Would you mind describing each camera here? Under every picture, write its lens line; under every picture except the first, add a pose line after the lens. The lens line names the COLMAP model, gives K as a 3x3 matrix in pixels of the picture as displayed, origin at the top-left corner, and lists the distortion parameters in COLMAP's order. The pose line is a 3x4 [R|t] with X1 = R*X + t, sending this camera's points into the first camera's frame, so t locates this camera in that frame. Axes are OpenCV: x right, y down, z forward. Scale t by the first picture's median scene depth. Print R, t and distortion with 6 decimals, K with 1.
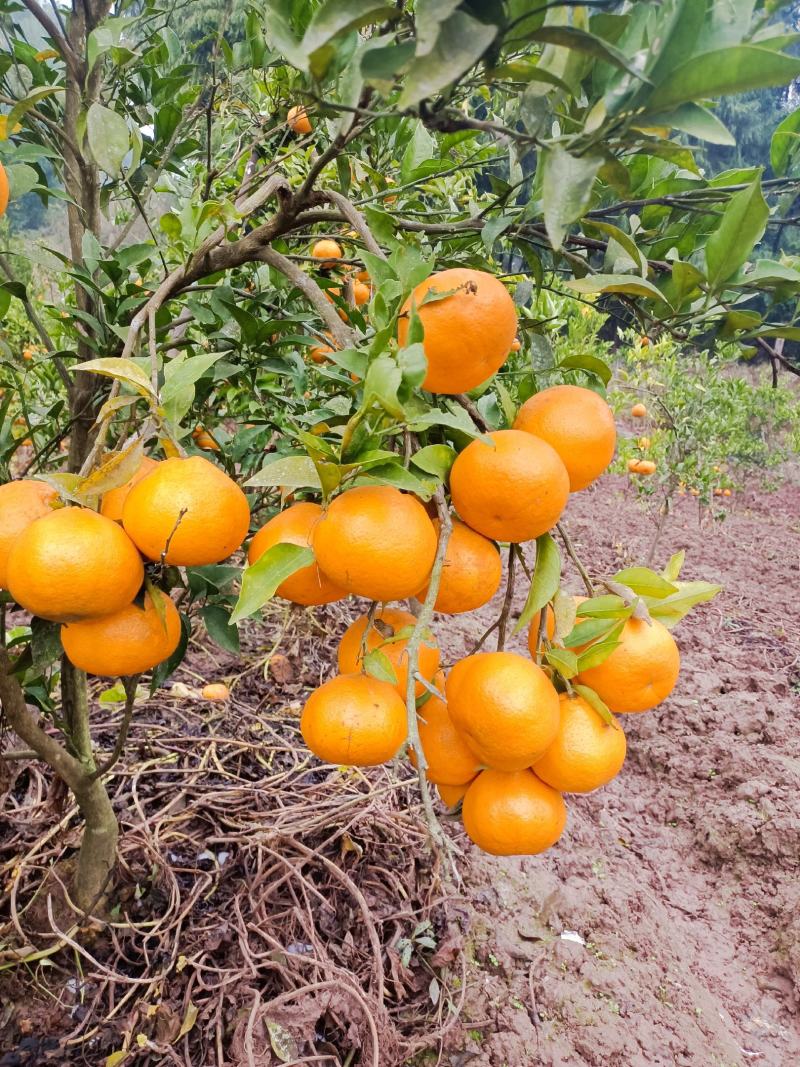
lens RADIAL K [[690.3, 0, 400.0], [0, 690.3, 533.5], [0, 0, 1]] dist [-0.032420, -0.001042]
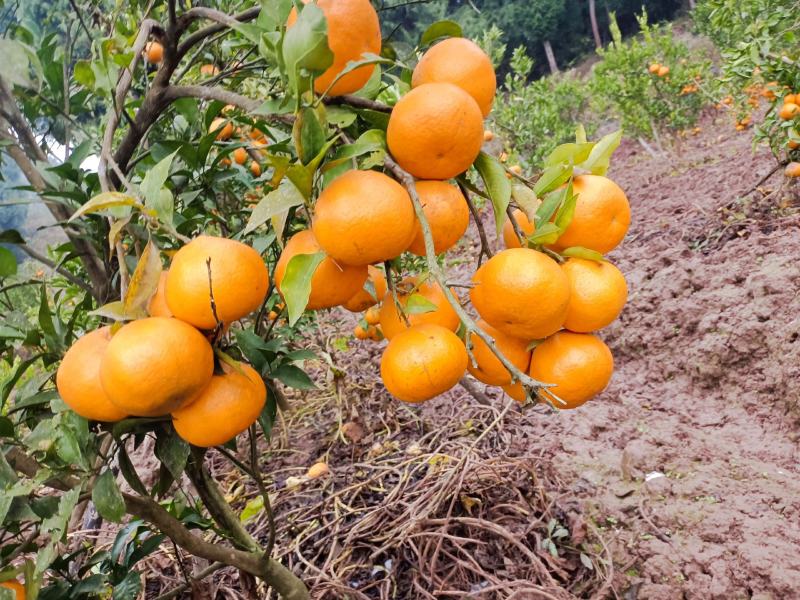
lens RADIAL K [[517.6, 0, 394.8], [0, 517.6, 321.1], [0, 0, 1]] dist [-0.032420, -0.001042]
pose [[0.859642, -0.509715, 0.034741, -0.051647], [0.509989, 0.860180, 0.001131, 0.089293], [-0.030460, 0.016745, 0.999396, 0.043485]]
